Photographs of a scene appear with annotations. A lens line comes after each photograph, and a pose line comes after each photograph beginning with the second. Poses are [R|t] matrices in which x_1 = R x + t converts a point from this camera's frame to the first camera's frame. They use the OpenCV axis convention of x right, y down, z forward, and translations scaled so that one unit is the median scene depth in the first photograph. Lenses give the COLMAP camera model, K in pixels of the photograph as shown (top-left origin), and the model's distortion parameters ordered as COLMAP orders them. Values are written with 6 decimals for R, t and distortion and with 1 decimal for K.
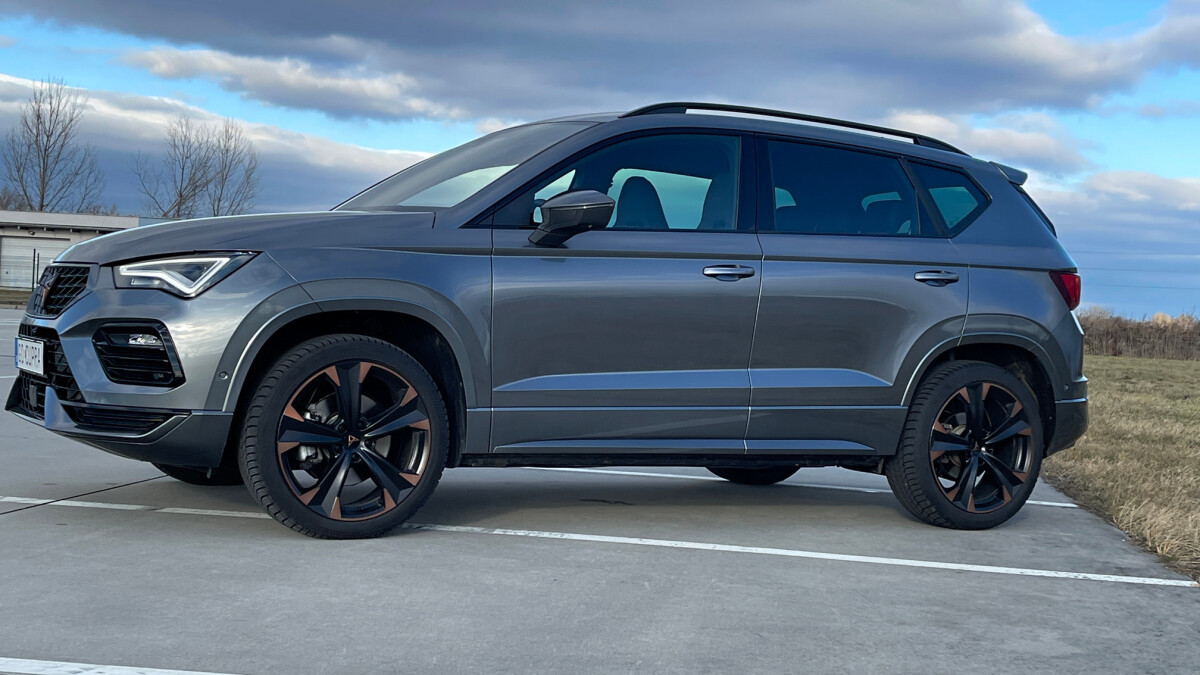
lens RADIAL K [[1647.7, 0, 592.3], [0, 1647.7, 342.8], [0, 0, 1]] dist [0.051072, 0.000000]
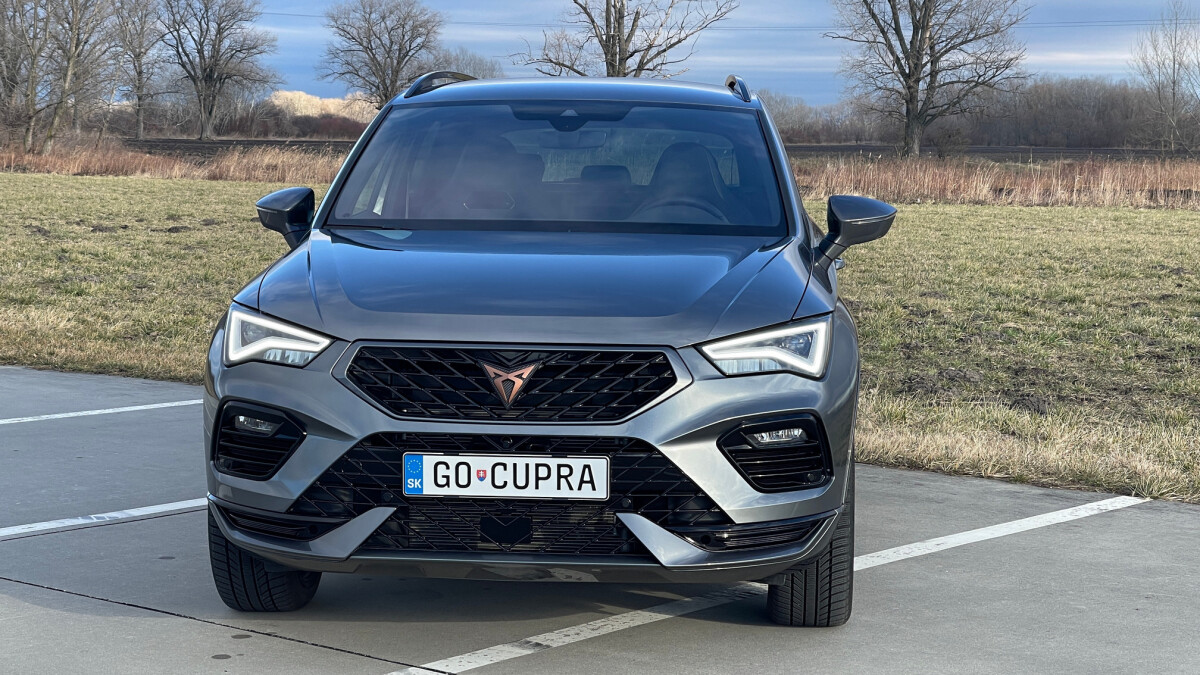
lens RADIAL K [[2222.3, 0, 567.0], [0, 2222.3, 324.6], [0, 0, 1]] dist [0.223391, 0.000000]
pose [[0.540019, -0.119559, 0.833118, -1.191484], [0.038694, 0.992339, 0.117327, -0.182211], [-0.840763, -0.031122, 0.540508, 0.471661]]
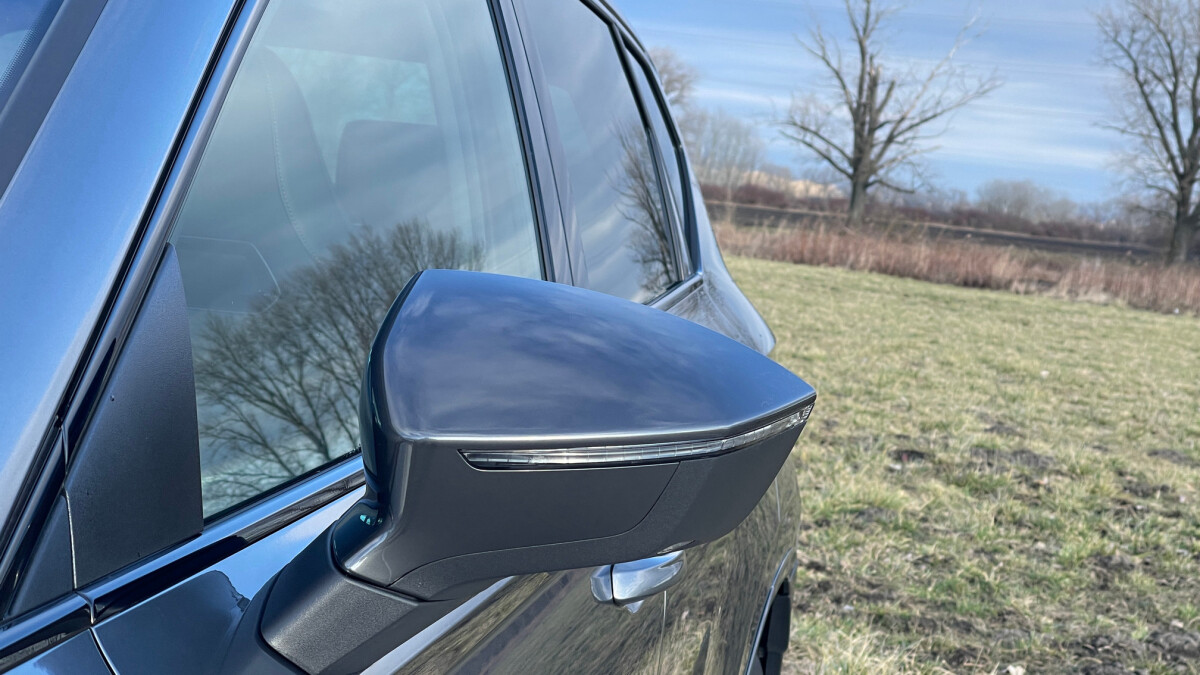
lens RADIAL K [[2222.3, 0, 570.7], [0, 2222.3, 318.8], [0, 0, 1]] dist [0.223391, 0.000000]
pose [[0.633196, -0.033809, 0.773253, -0.173421], [-0.055314, 0.994514, 0.088778, -0.113653], [-0.772013, -0.098986, 0.627852, 0.898600]]
